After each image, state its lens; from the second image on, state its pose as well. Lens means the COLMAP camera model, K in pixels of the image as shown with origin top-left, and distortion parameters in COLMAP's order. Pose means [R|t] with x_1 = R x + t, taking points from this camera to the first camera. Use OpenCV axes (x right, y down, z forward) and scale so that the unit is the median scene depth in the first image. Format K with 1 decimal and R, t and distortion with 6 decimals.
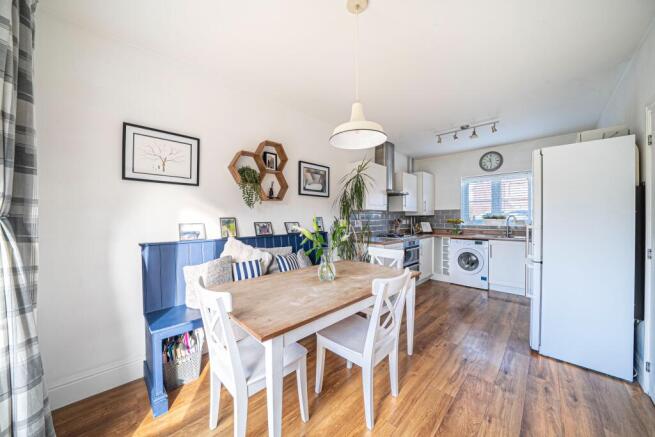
lens RADIAL K [[223.0, 0, 326.7], [0, 223.0, 219.9], [0, 0, 1]] dist [-0.018478, -0.000110]
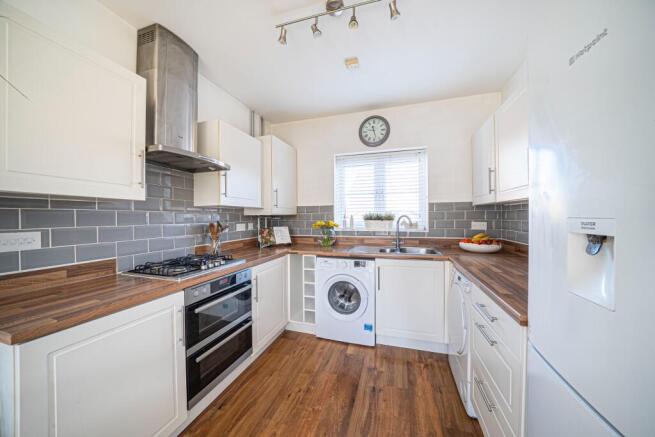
lens RADIAL K [[223.0, 0, 328.7], [0, 223.0, 219.0], [0, 0, 1]] dist [-0.018478, -0.000110]
pose [[0.881078, -0.004567, 0.472948, 0.314081], [0.006697, 0.999974, -0.002820, -0.008414], [-0.472923, 0.005652, 0.881086, 0.481906]]
